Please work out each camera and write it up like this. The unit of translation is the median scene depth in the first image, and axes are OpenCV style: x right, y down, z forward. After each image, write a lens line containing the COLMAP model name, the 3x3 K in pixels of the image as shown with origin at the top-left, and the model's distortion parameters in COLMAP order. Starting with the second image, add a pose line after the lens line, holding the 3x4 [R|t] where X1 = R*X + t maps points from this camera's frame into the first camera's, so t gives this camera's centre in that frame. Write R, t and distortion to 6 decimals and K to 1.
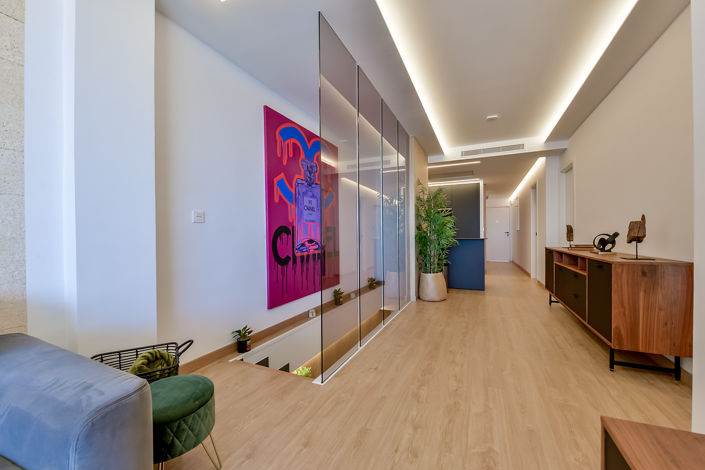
lens RADIAL K [[282.4, 0, 355.1], [0, 282.4, 237.0], [0, 0, 1]] dist [-0.007975, 0.000084]
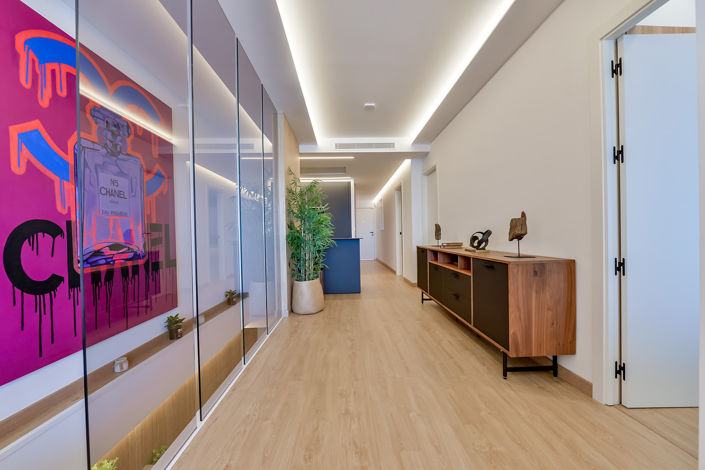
lens RADIAL K [[282.4, 0, 356.0], [0, 282.4, 237.9], [0, 0, 1]] dist [-0.007975, 0.000084]
pose [[0.895967, -0.014029, 0.443899, 0.042073], [0.013387, 0.999900, 0.004580, 0.000124], [-0.443919, 0.001839, 0.896065, 0.243483]]
